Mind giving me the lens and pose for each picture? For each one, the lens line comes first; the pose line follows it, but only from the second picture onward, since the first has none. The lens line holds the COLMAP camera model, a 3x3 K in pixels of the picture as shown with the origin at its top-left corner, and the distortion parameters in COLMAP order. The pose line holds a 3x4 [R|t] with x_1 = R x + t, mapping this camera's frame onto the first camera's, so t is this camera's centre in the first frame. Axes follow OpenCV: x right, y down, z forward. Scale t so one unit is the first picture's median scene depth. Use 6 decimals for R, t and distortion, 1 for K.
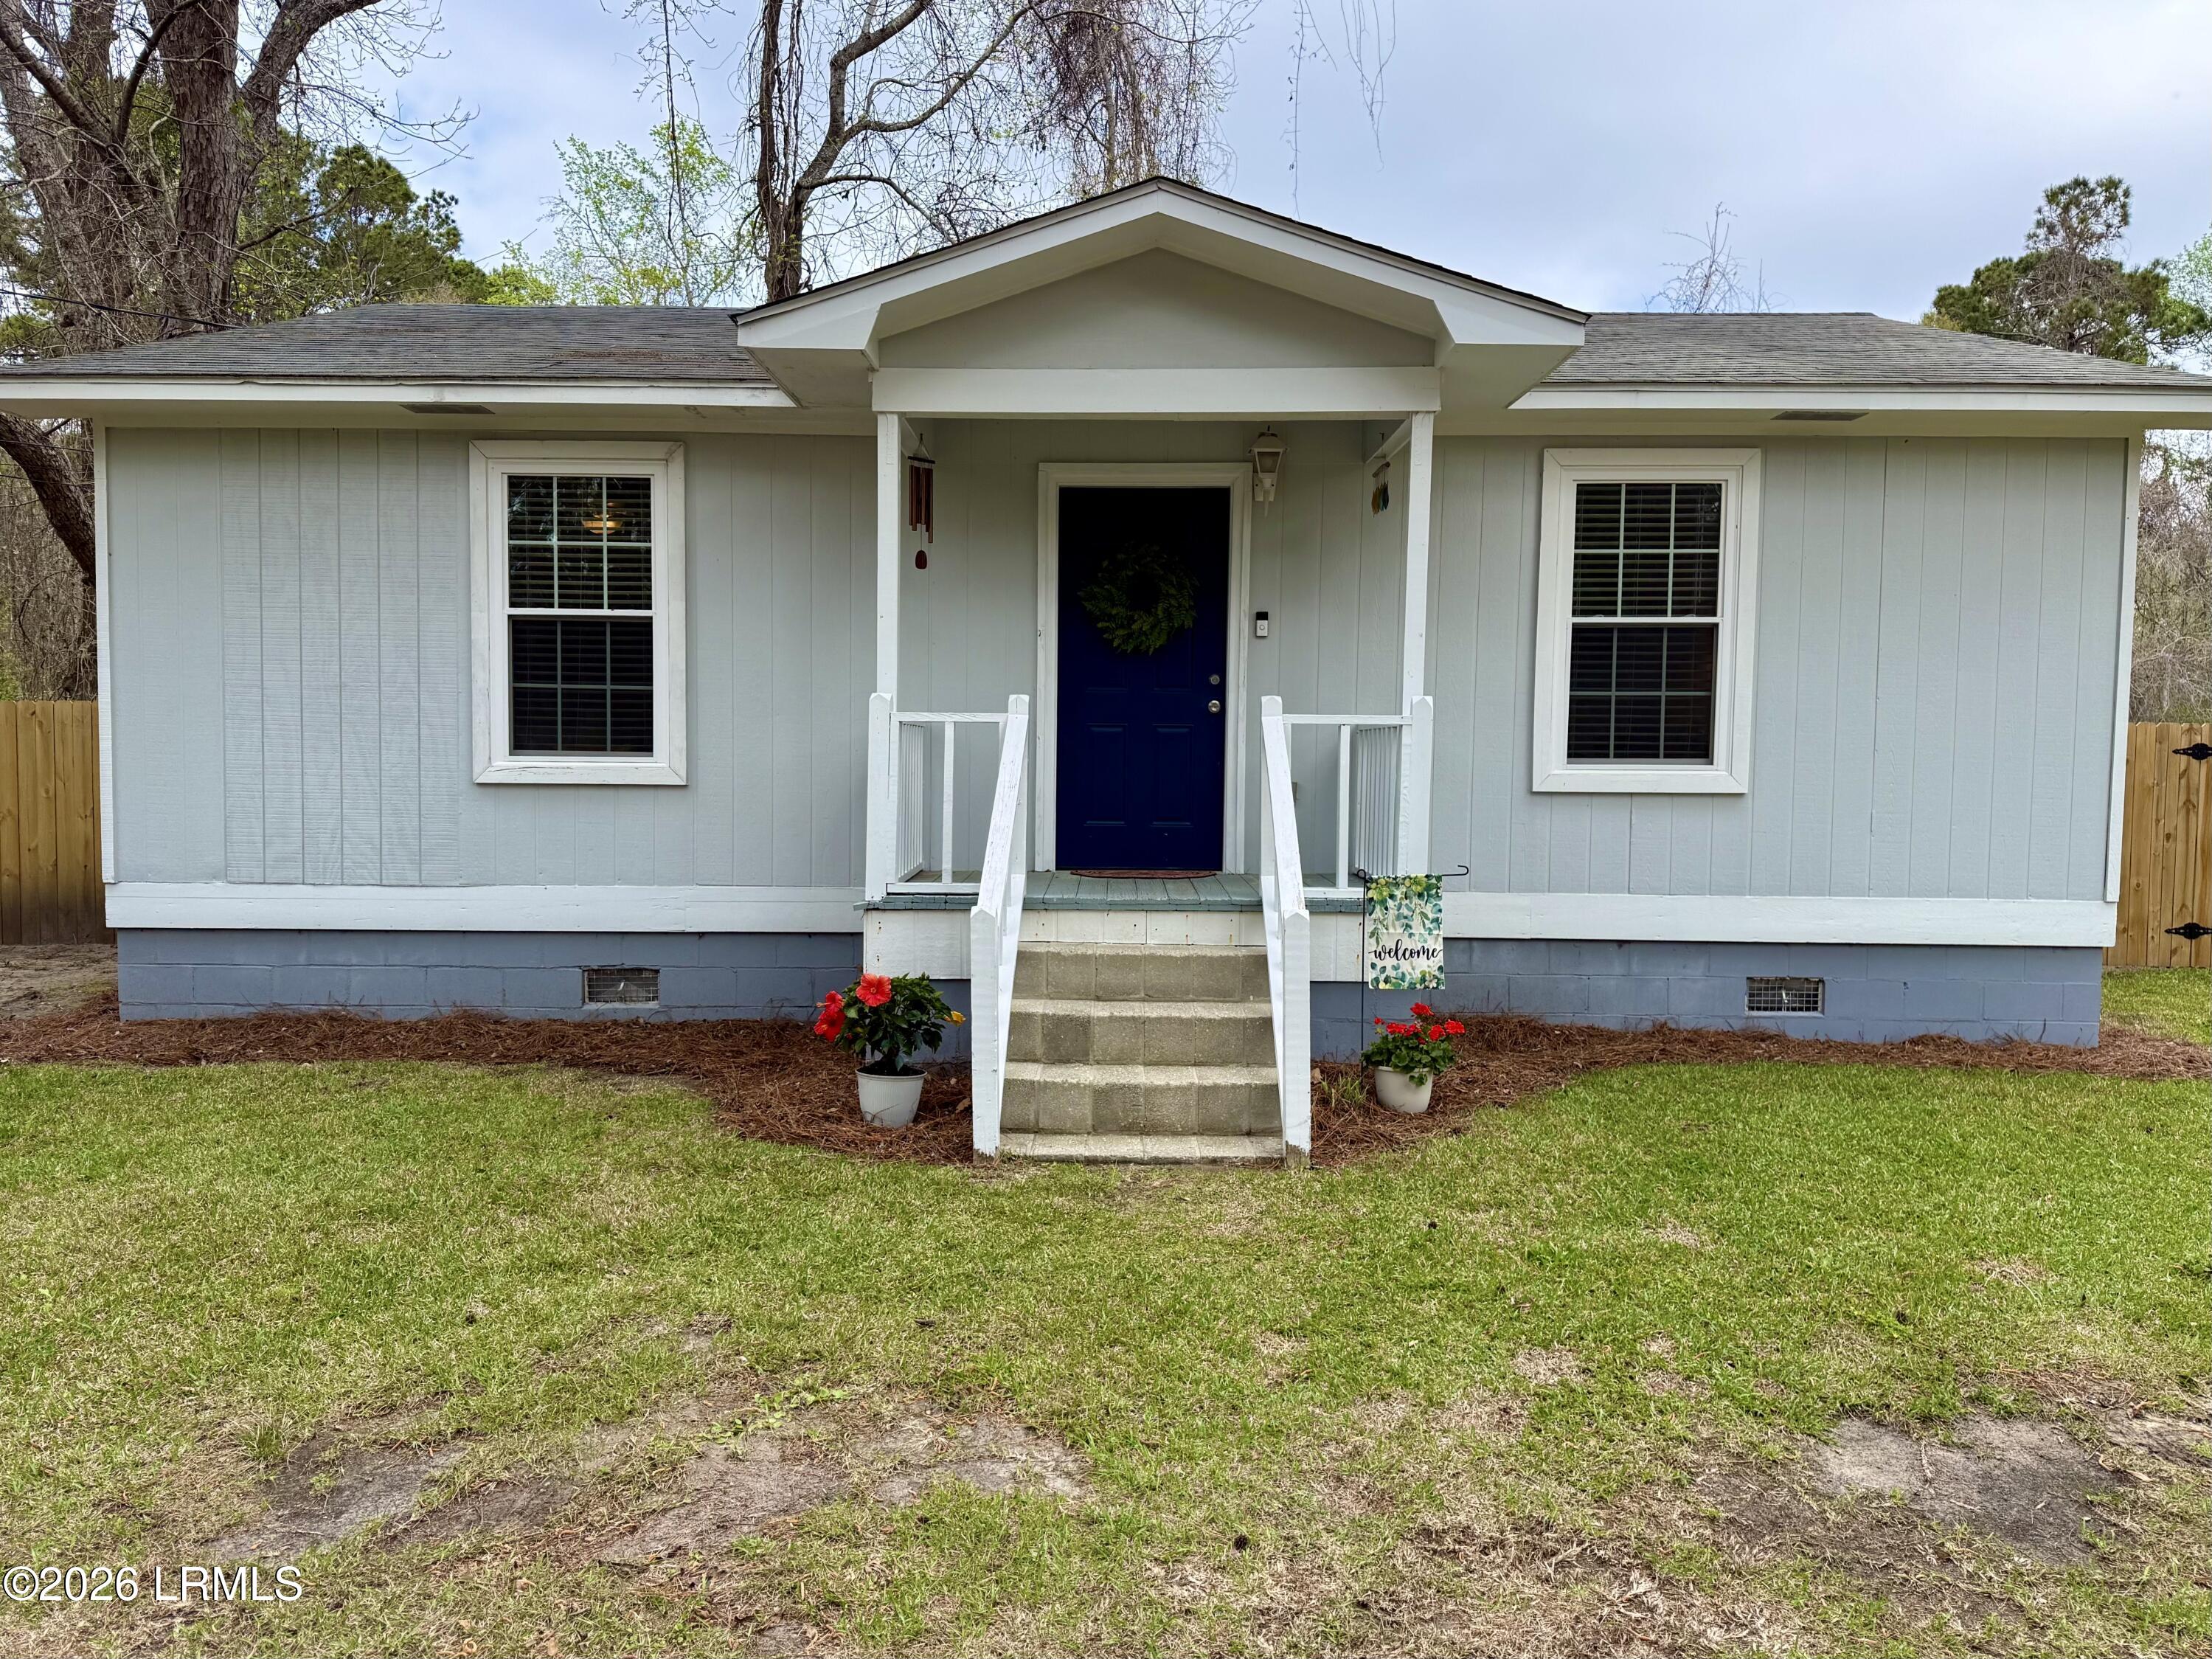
lens RADIAL K [[1554.5, 0, 1106.0], [0, 1554.5, 829.5], [0, 0, 1]] dist [-0.000820, -0.002366]
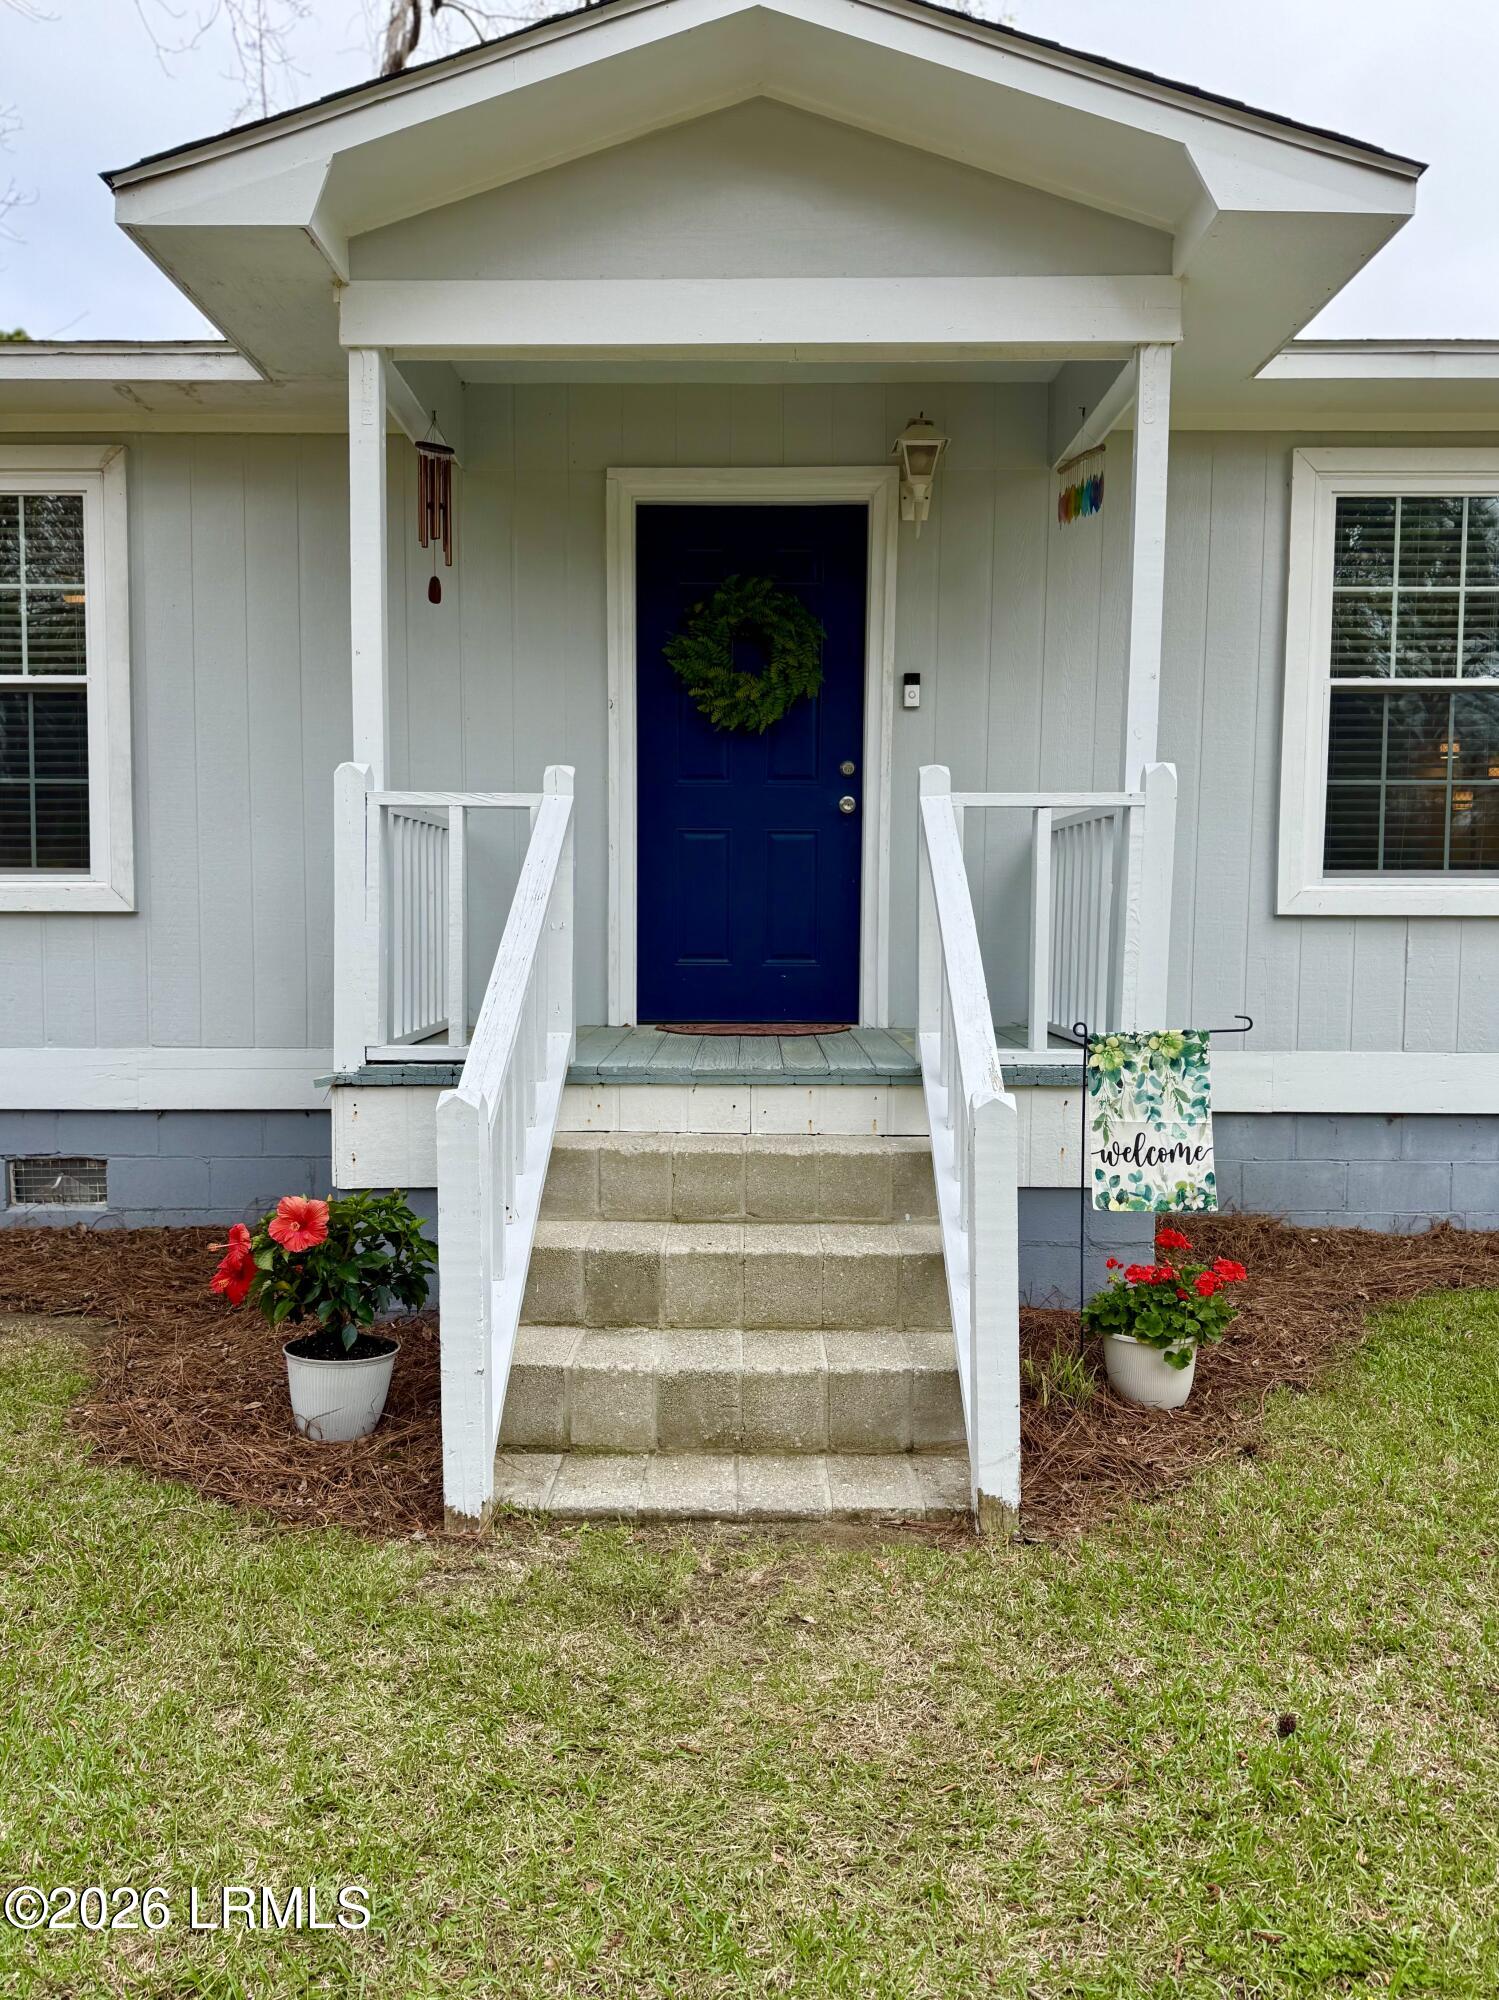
lens RADIAL K [[1405.4, 0, 749.5], [0, 1405.4, 1000.0], [0, 0, 1]] dist [-0.000820, -0.002366]
pose [[0.999979, -0.005179, 0.003836, 0.024091], [0.005130, 0.999906, 0.012679, 0.007726], [-0.003901, -0.012659, 0.999912, 0.399148]]
